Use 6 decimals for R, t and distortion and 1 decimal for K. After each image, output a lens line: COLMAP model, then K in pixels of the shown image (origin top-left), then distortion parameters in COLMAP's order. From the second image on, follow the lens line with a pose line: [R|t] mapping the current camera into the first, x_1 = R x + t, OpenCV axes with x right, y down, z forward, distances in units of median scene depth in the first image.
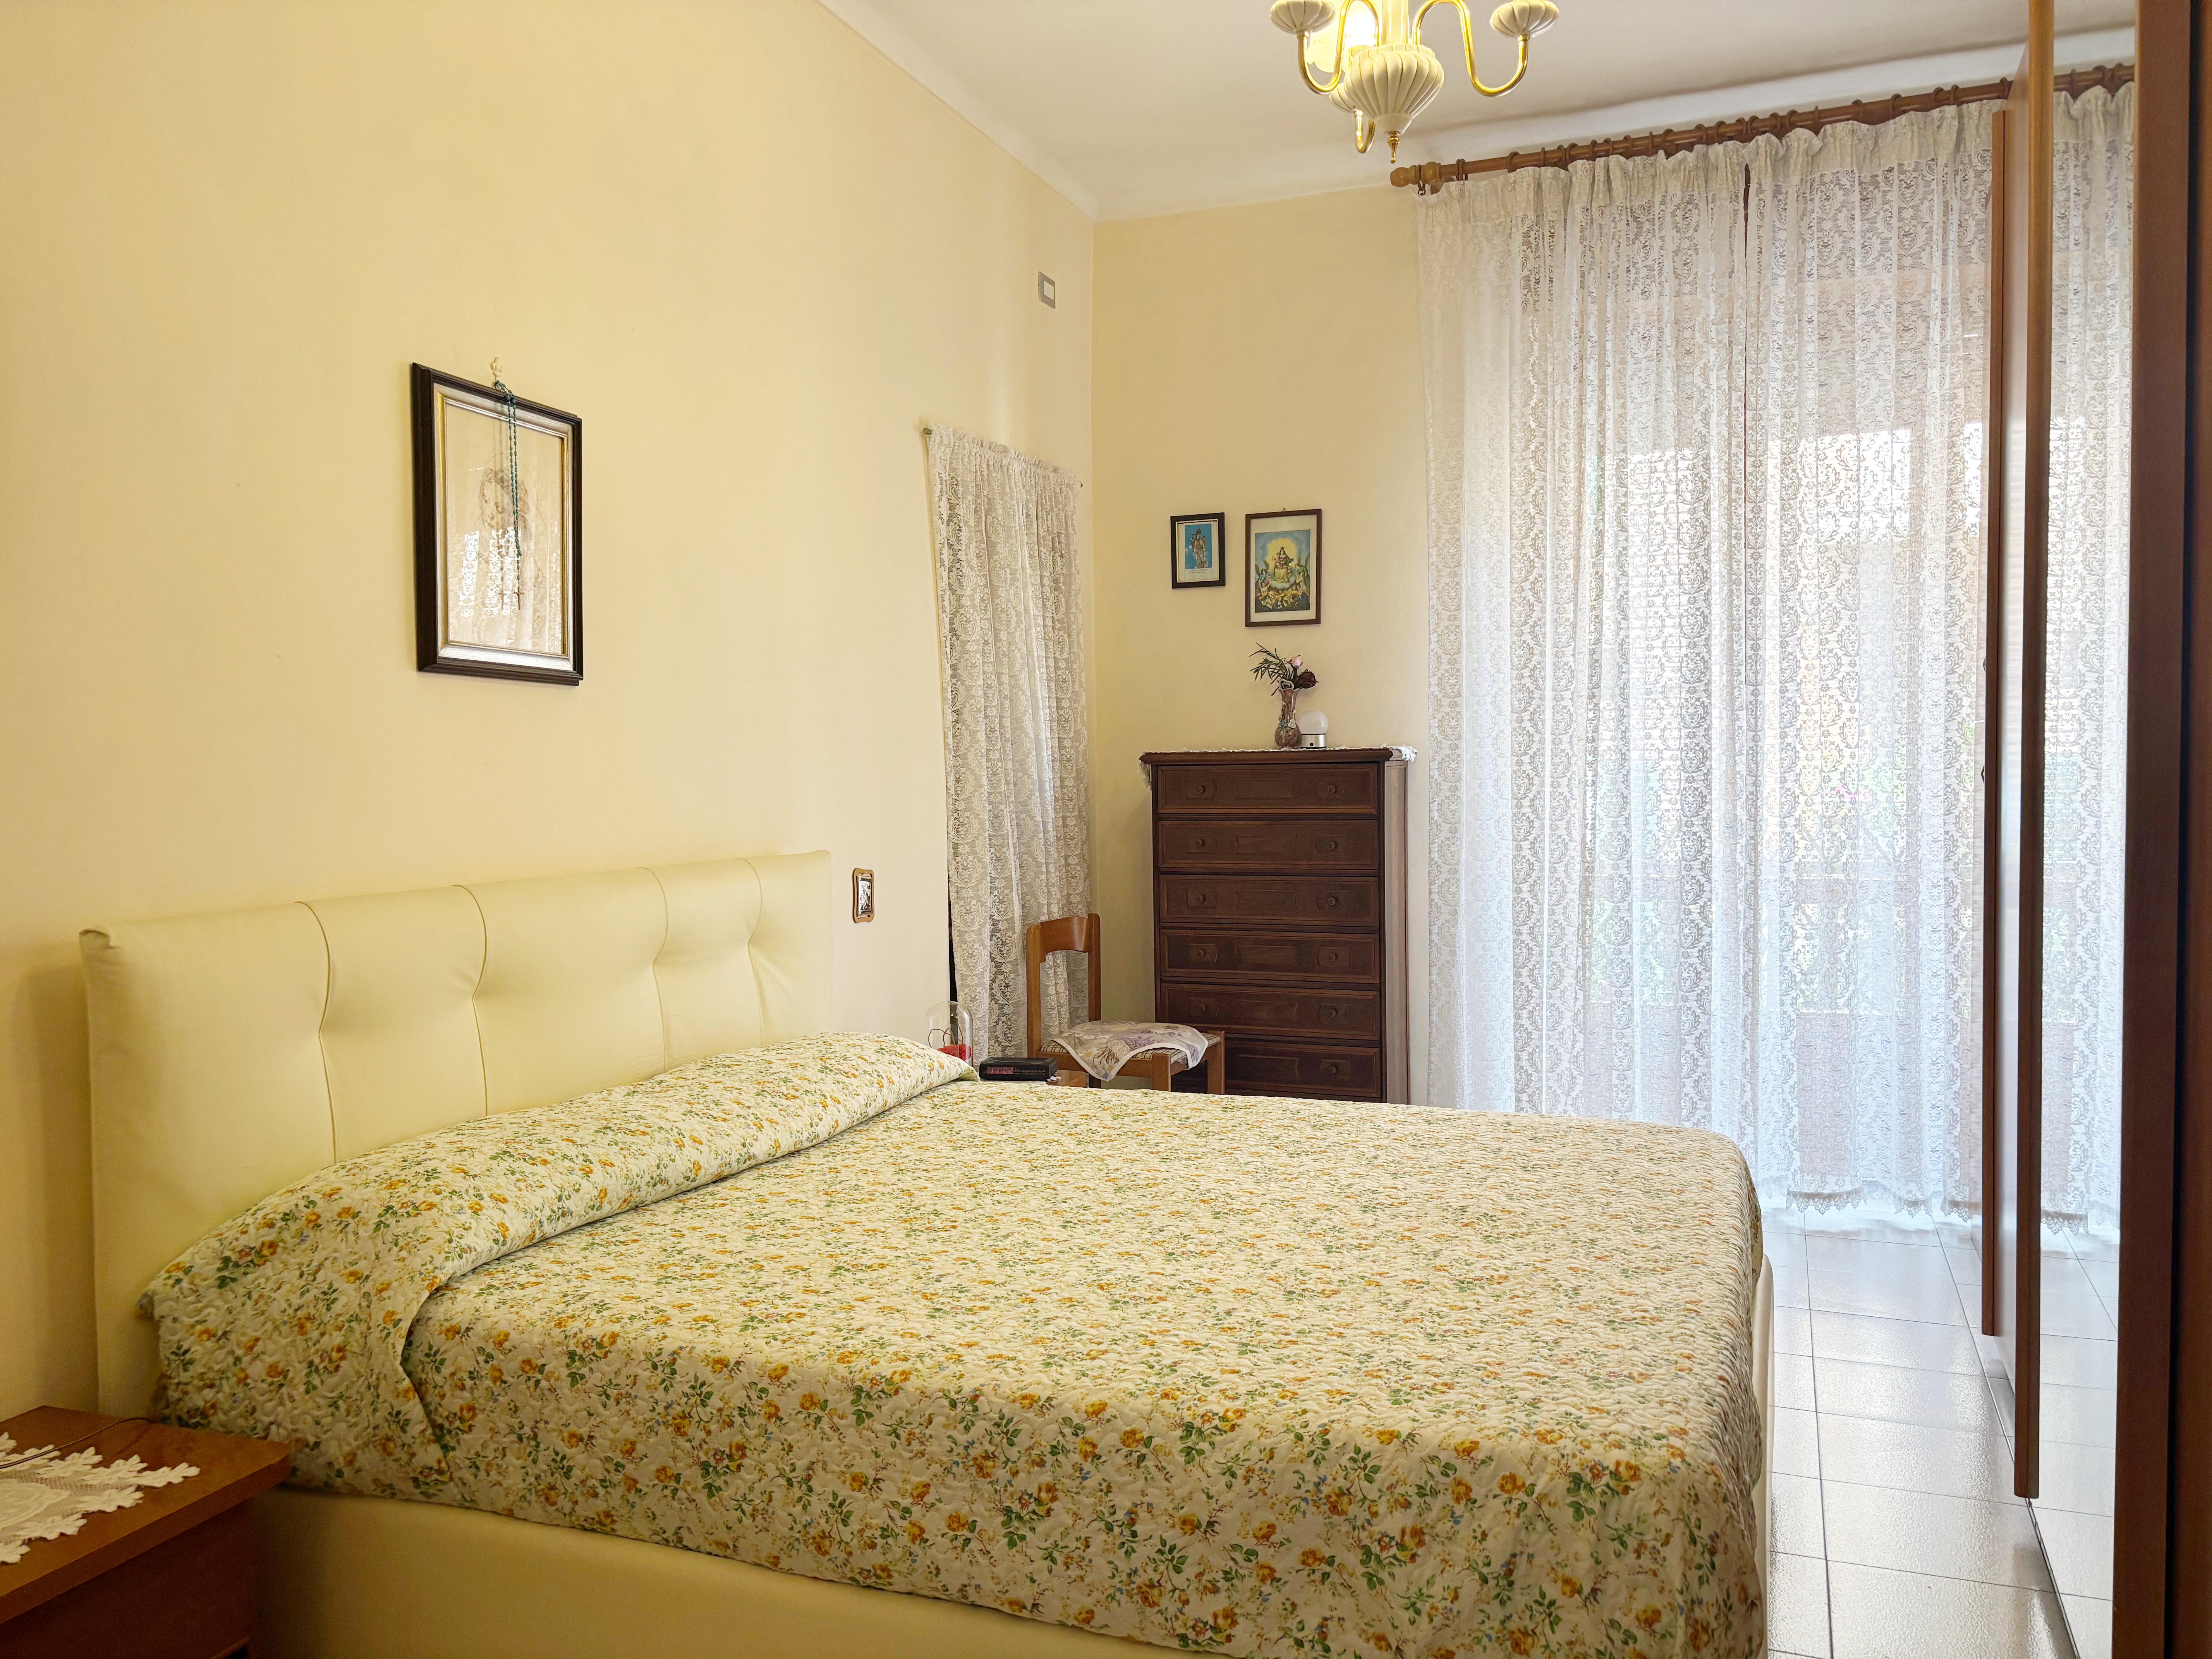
lens RADIAL K [[1687.1, 0, 1113.2], [0, 1687.1, 826.1], [0, 0, 1]] dist [0.037050, -0.049935]
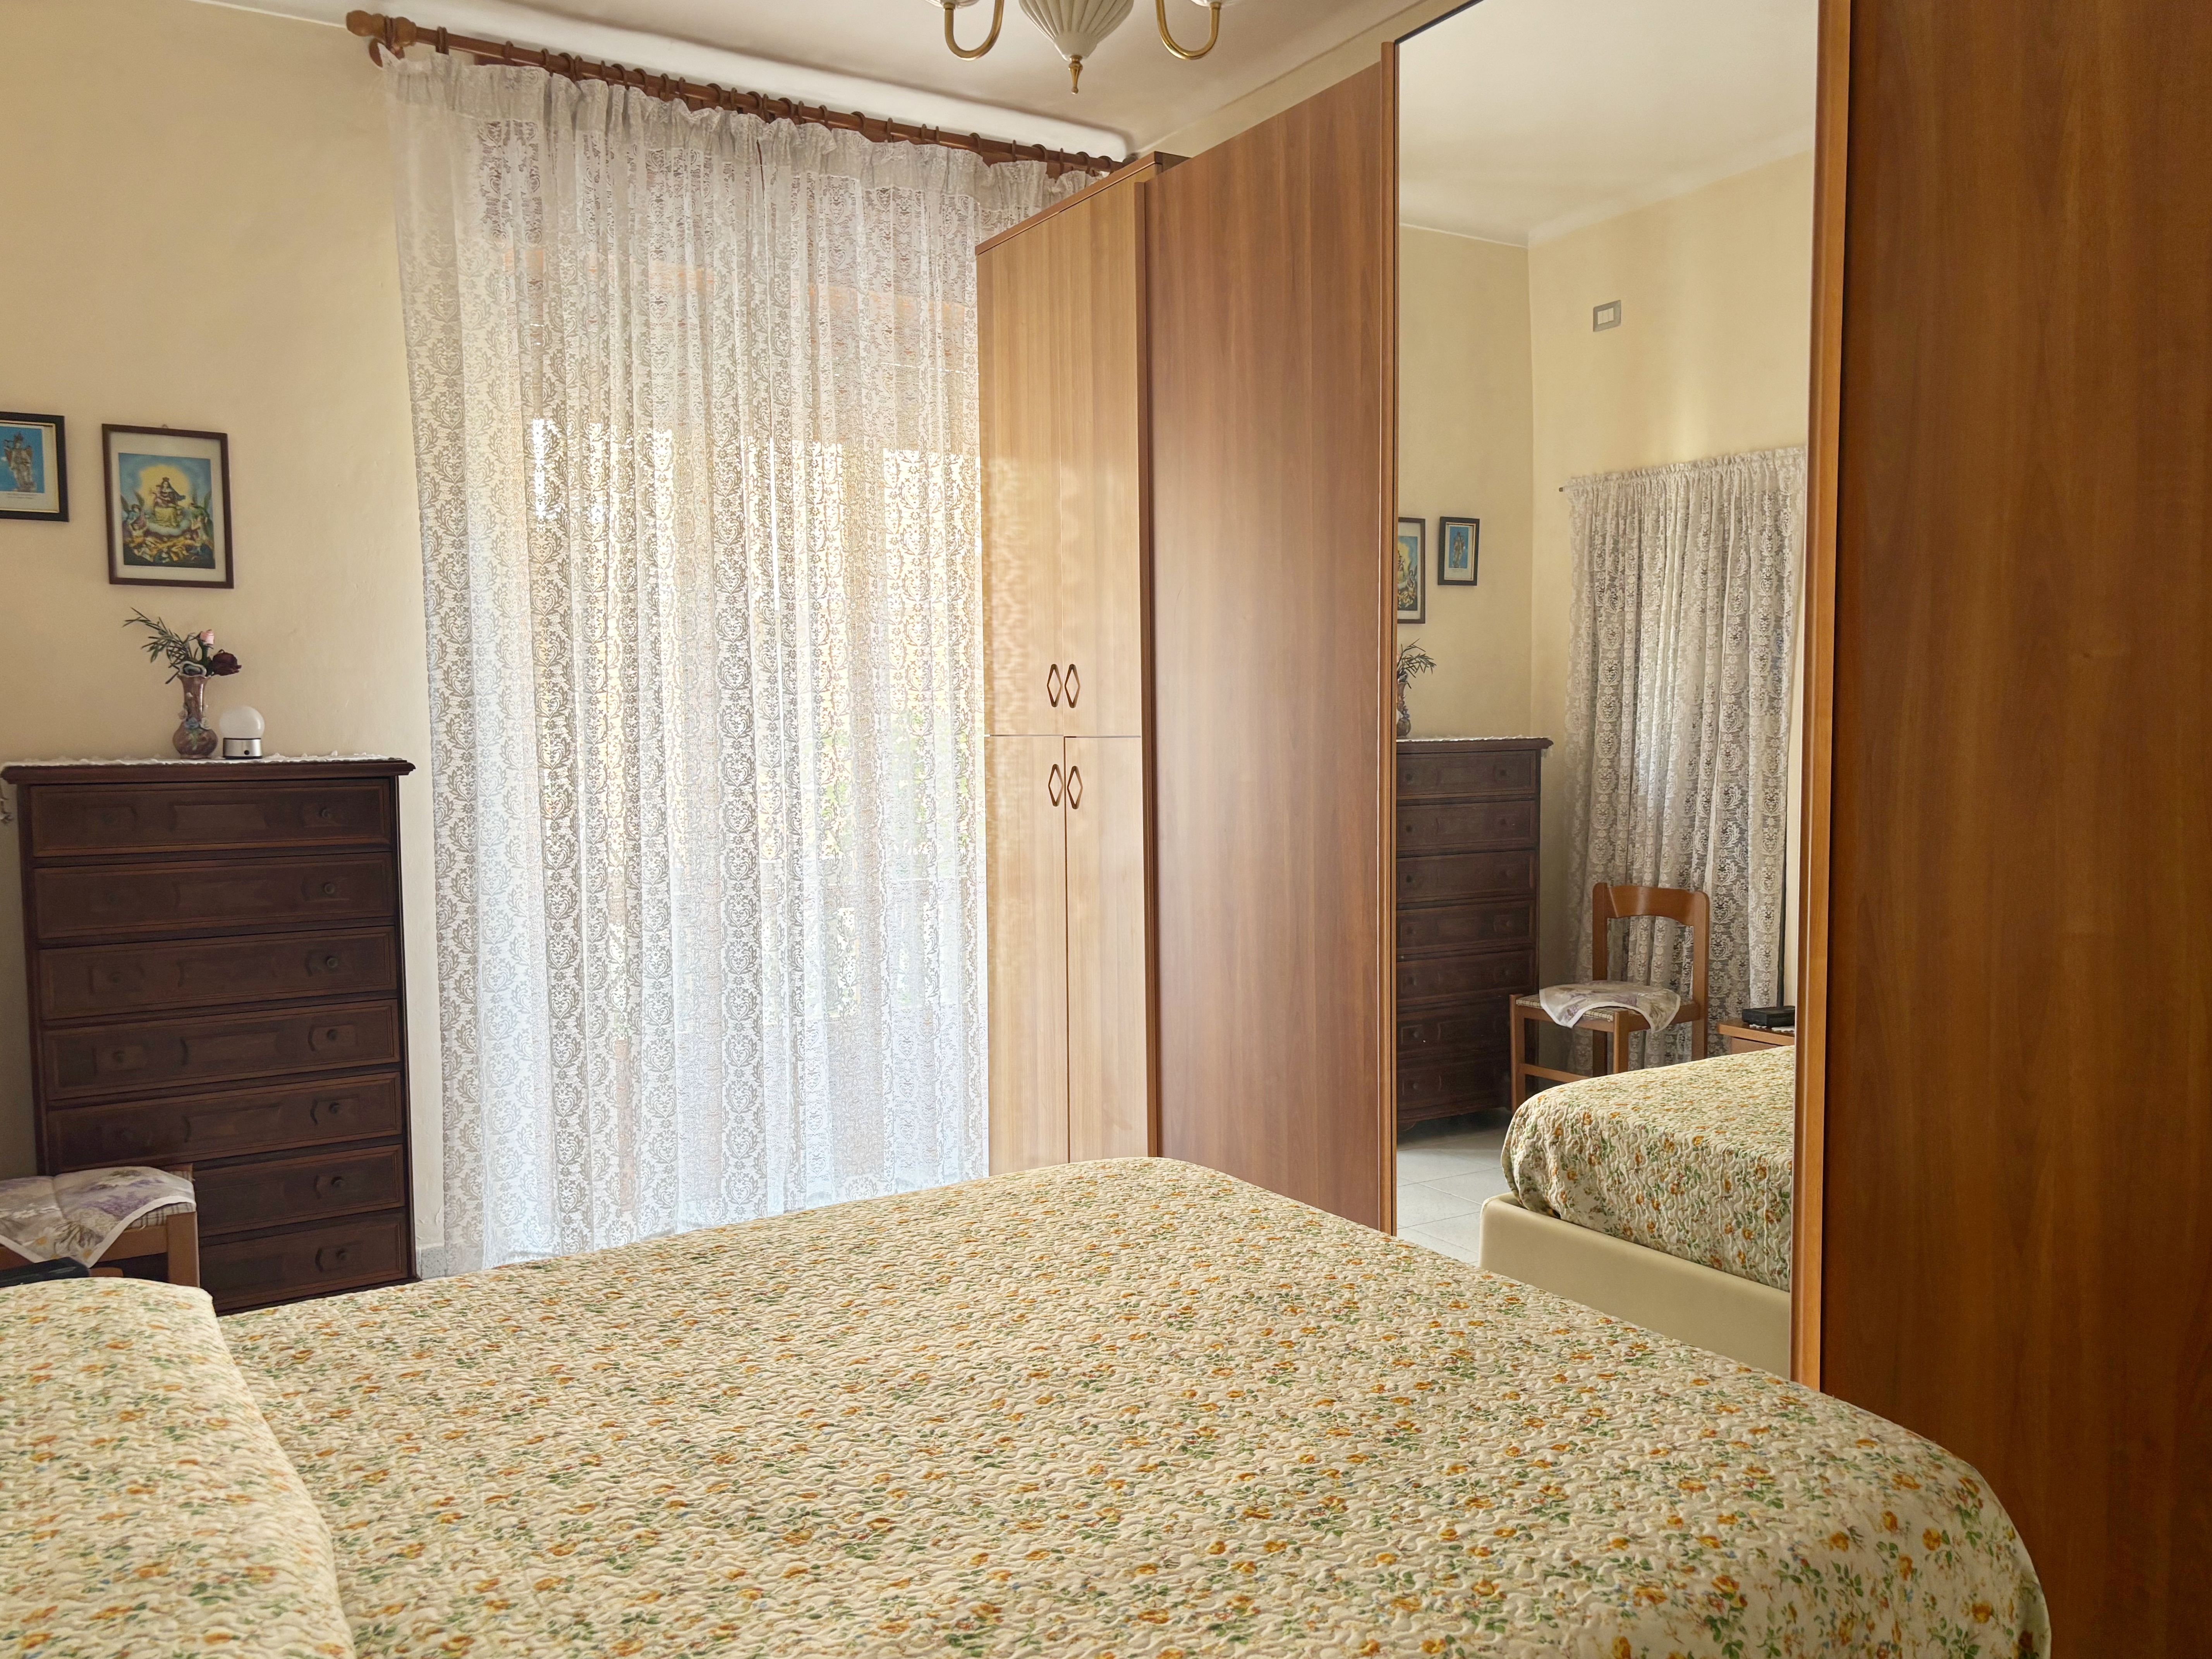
lens RADIAL K [[1736.6, 0, 1109.3], [0, 1736.6, 806.7], [0, 0, 1]] dist [0.035414, -0.004456]
pose [[0.583841, -0.032920, 0.811201, -0.299656], [0.030004, 0.999370, 0.018961, -0.029302], [-0.811314, 0.013269, 0.584460, 0.258215]]
